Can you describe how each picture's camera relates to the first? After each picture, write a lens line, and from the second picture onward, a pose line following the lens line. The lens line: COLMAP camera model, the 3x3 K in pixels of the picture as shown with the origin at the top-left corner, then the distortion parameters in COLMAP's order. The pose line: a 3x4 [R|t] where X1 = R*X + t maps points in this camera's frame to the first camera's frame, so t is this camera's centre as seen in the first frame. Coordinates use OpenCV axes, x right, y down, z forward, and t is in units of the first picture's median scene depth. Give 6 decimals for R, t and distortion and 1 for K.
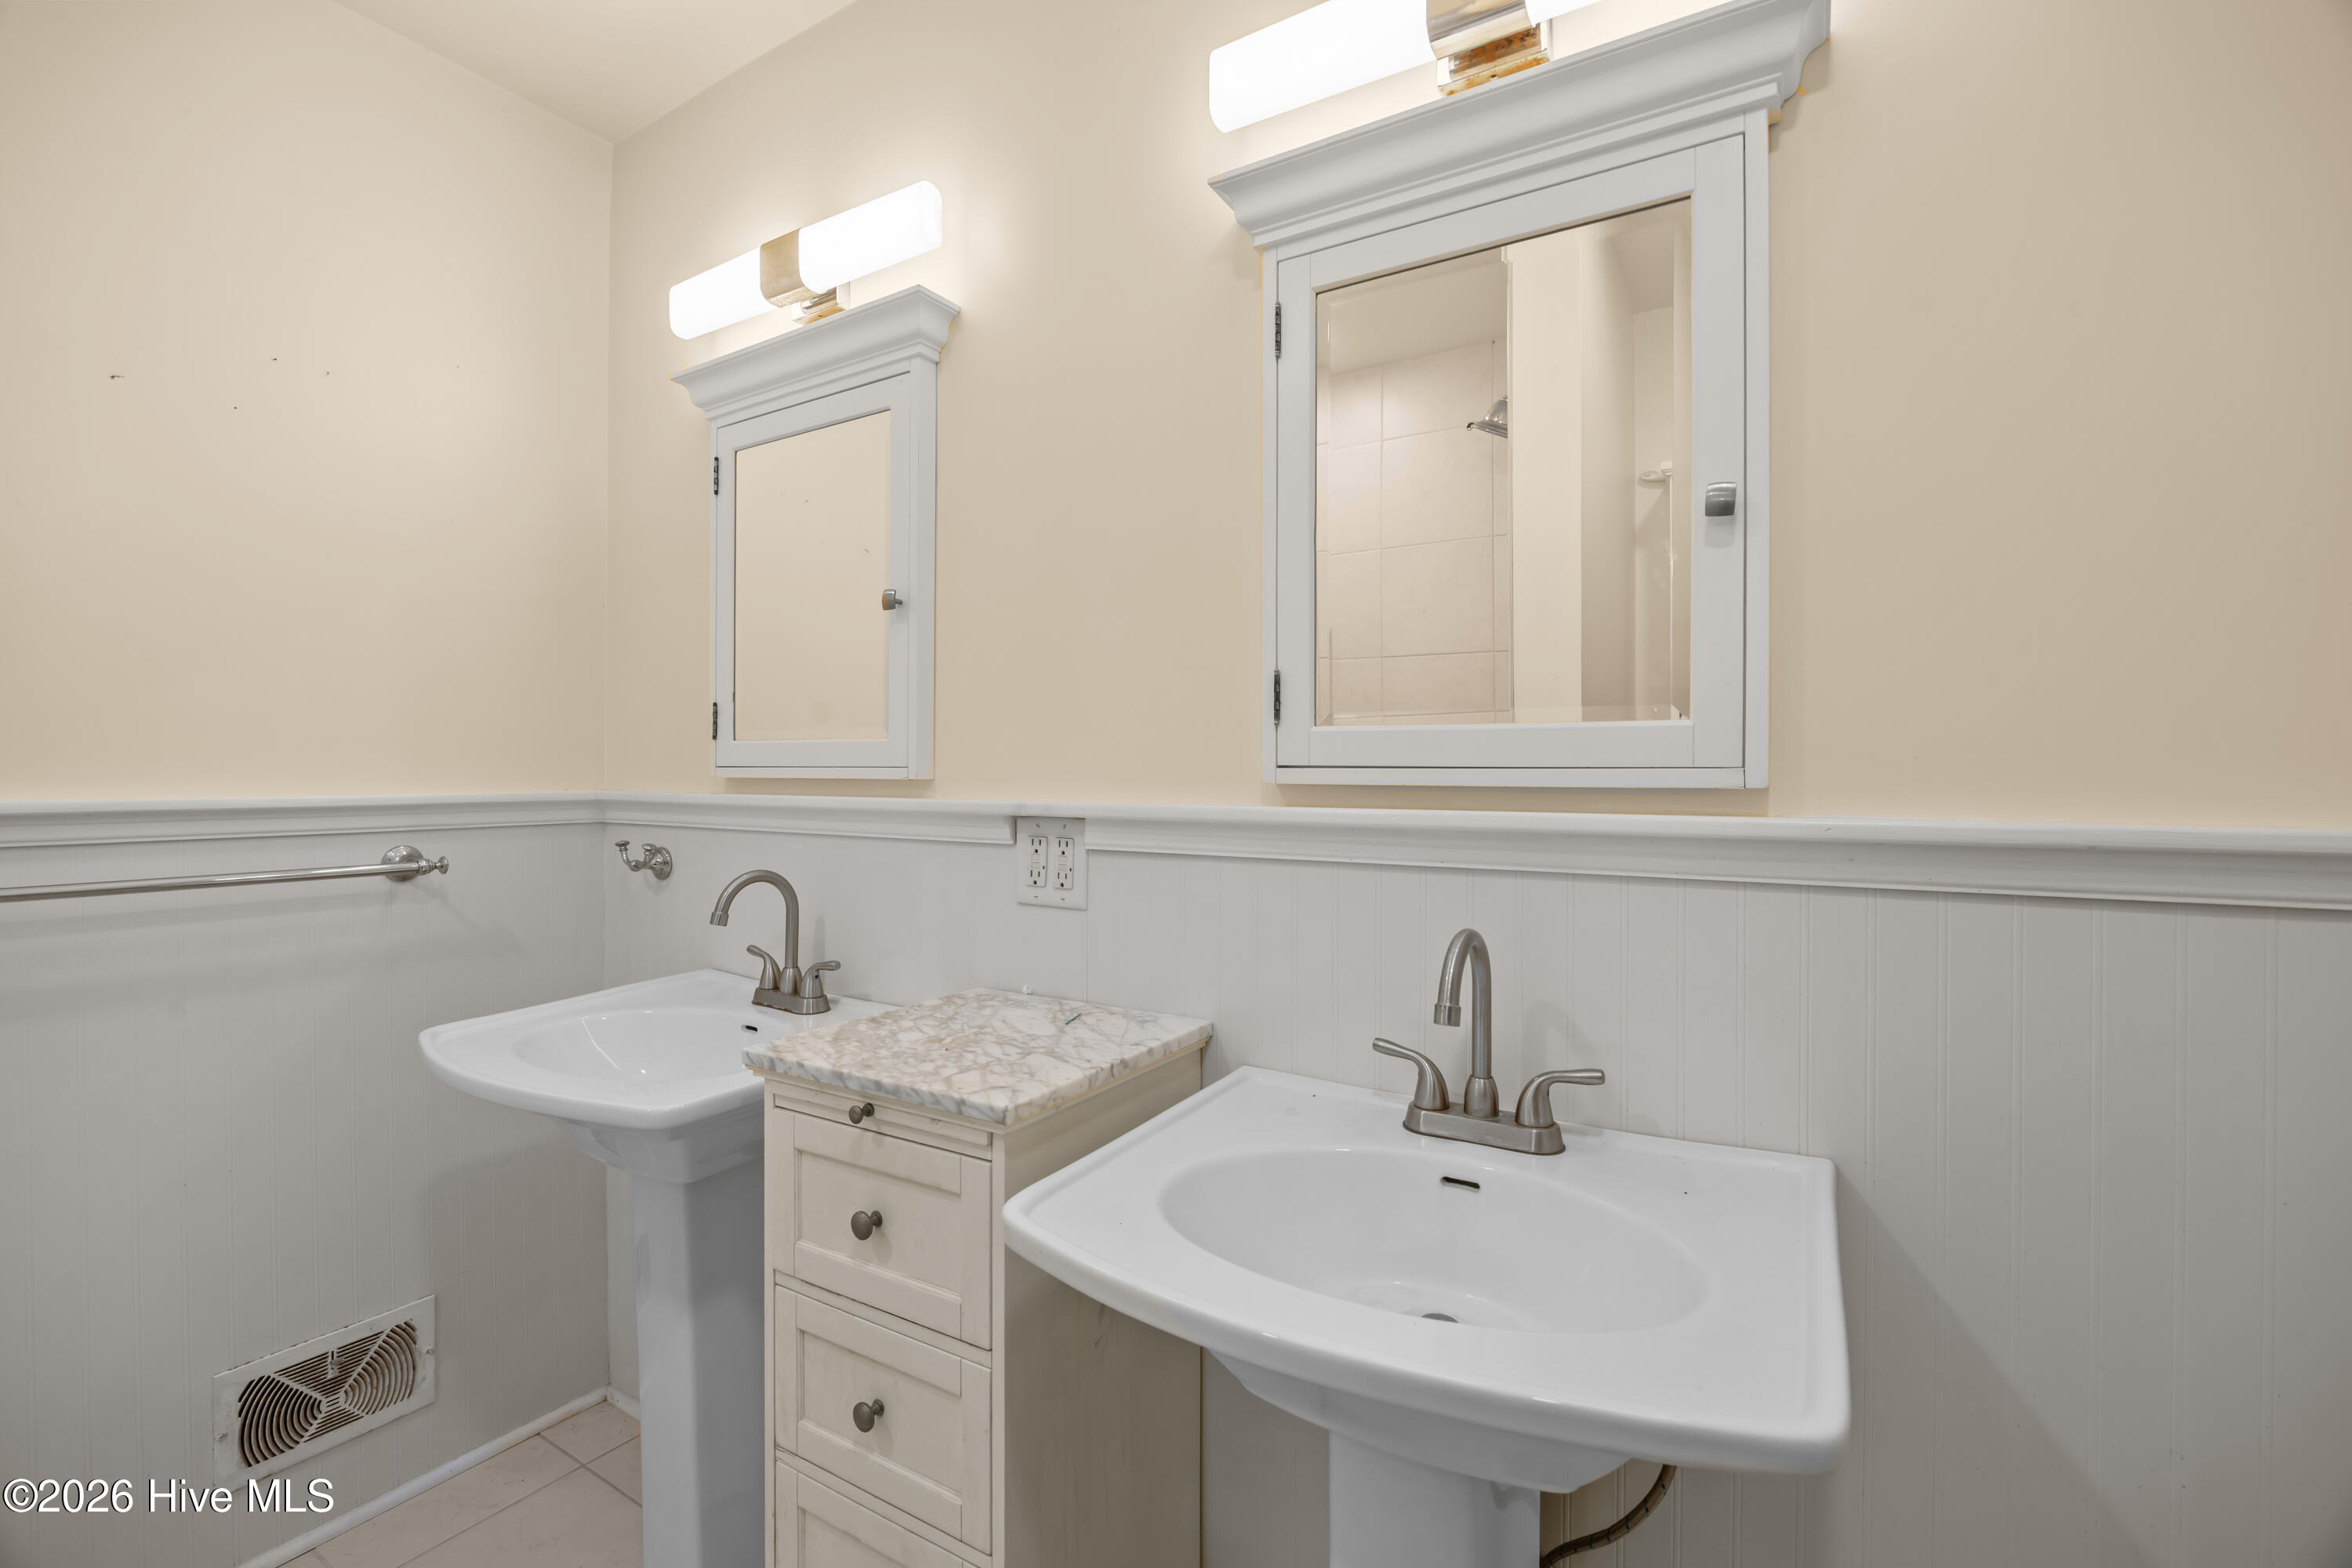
lens RADIAL K [[1002.7, 0, 1176.5], [0, 1002.7, 769.6], [0, 0, 1]] dist [-0.014045, 0.000104]
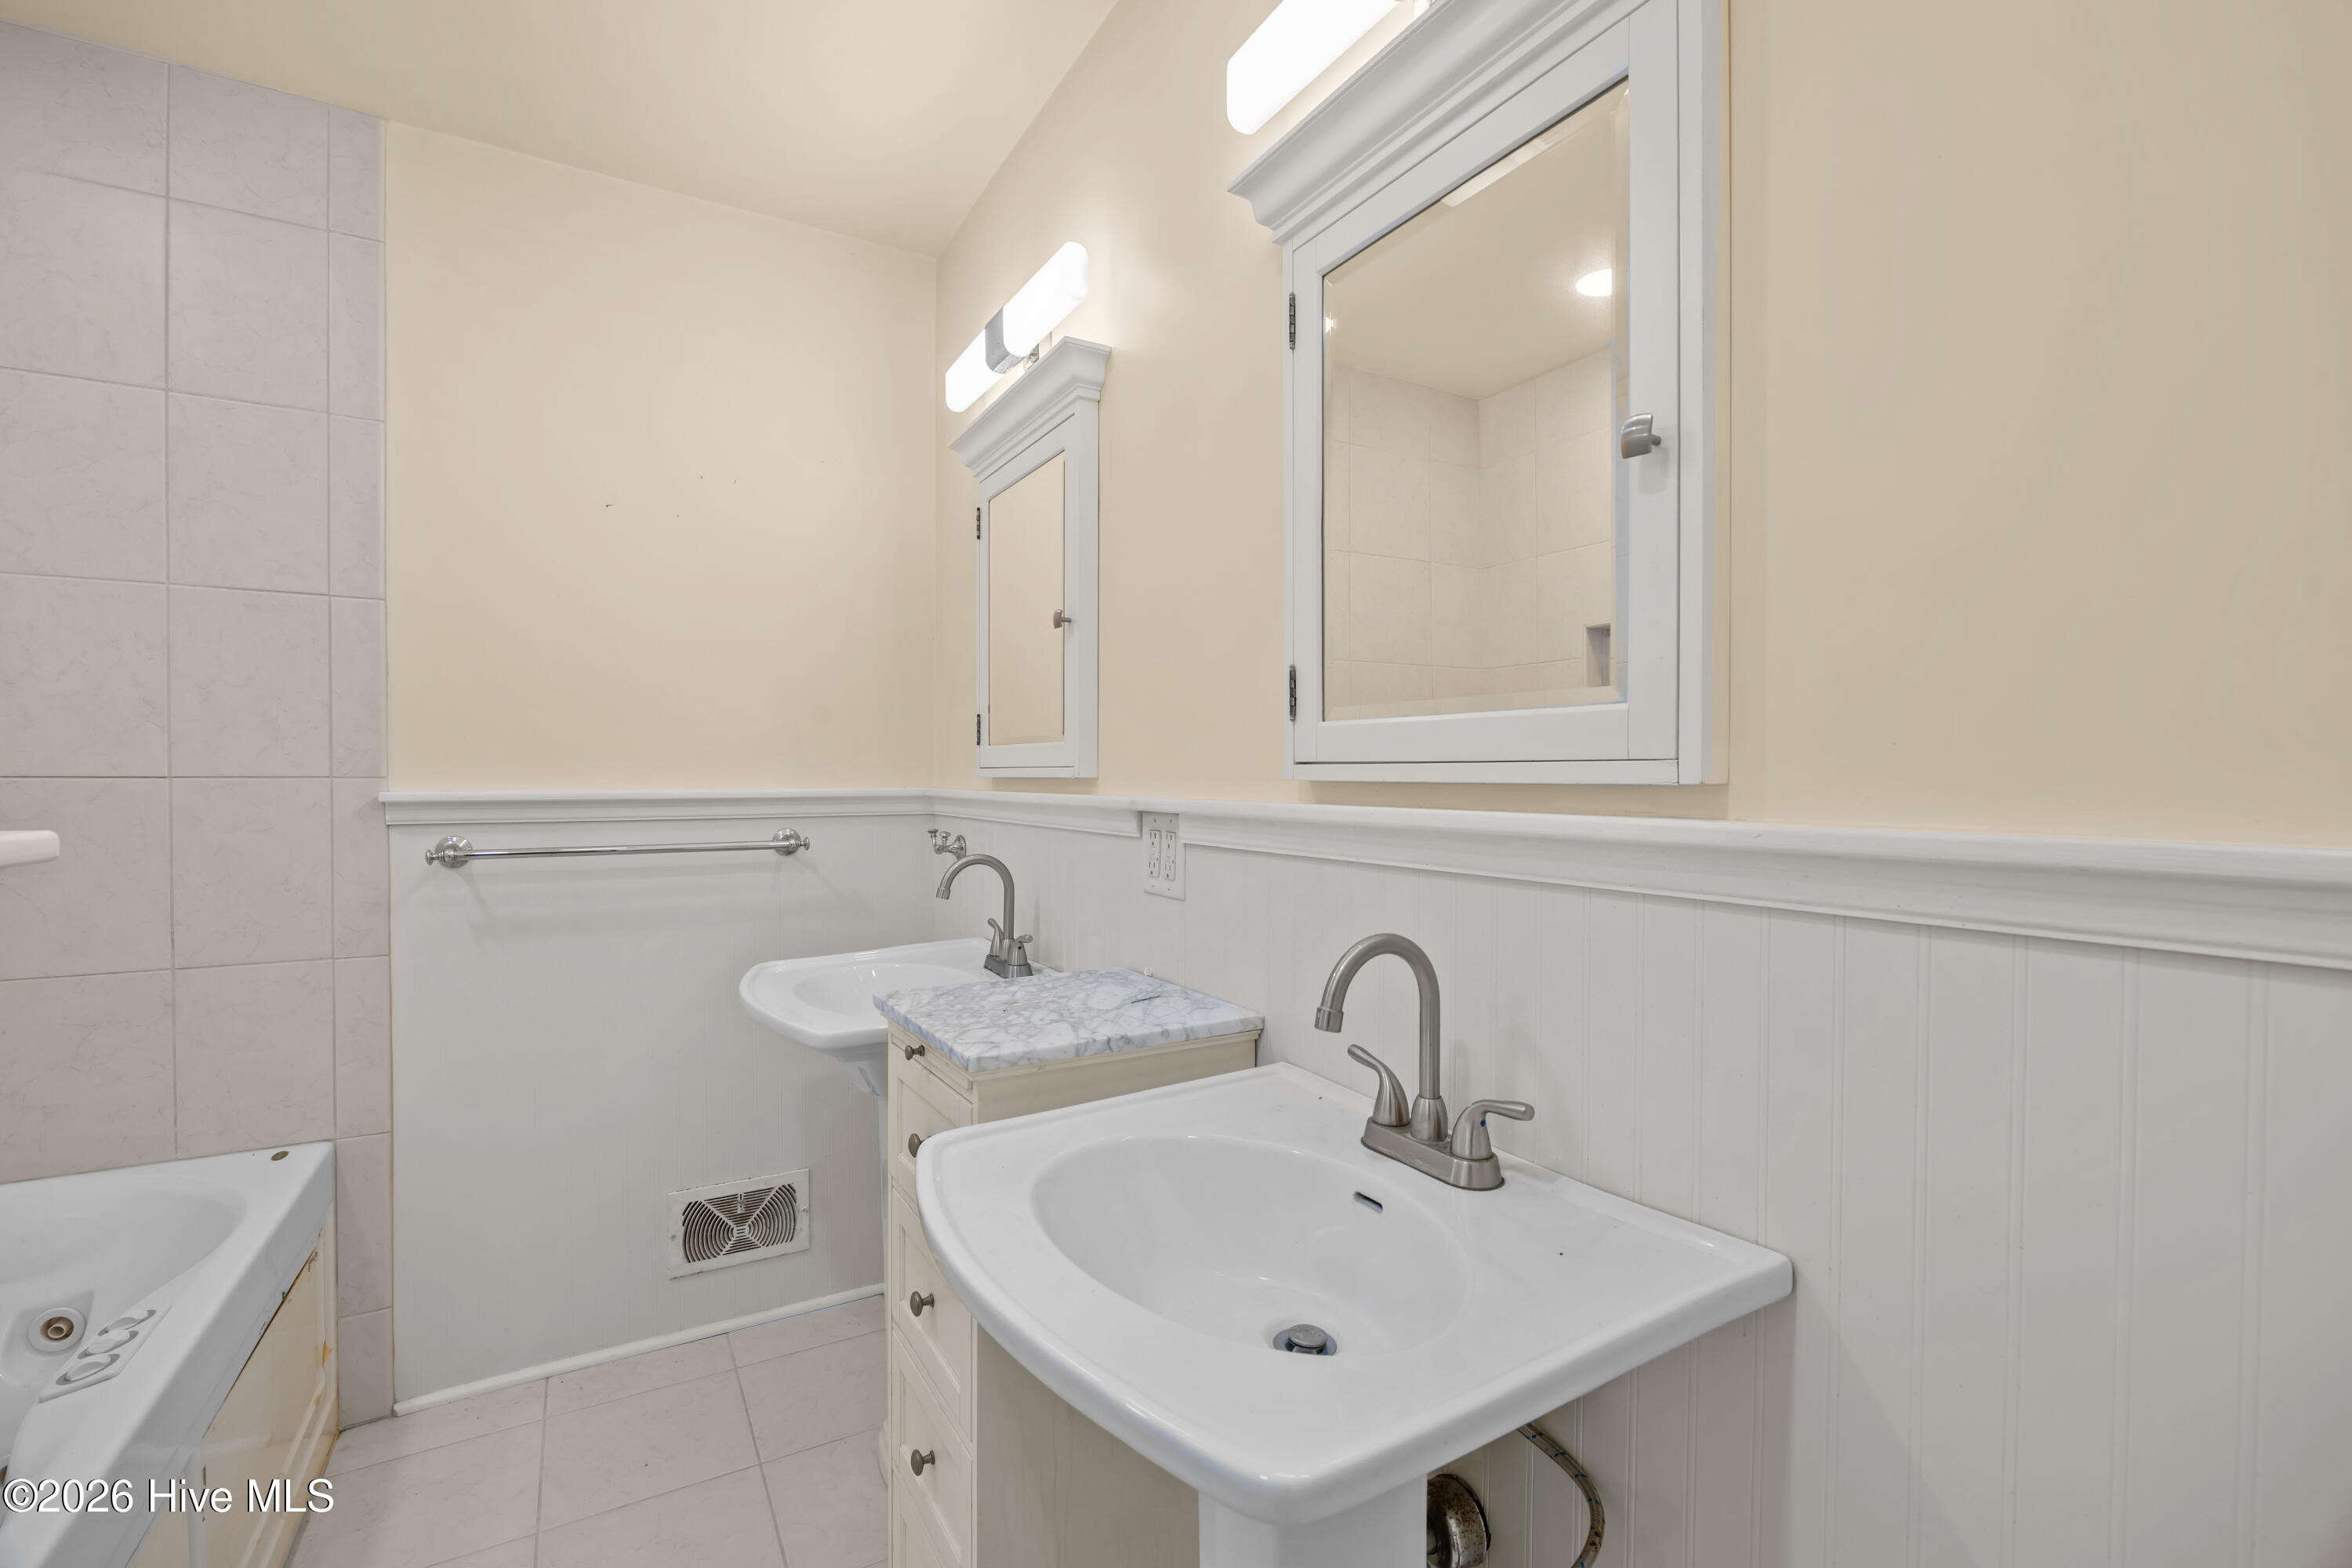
lens RADIAL K [[1020.7, 0, 1187.9], [0, 1020.7, 779.6], [0, 0, 1]] dist [-0.011065, -0.000056]
pose [[0.884023, -0.000998, -0.467442, 0.407058], [0.004863, 0.999963, 0.007062, 0.004763], [0.467418, -0.008516, 0.883996, 0.049026]]
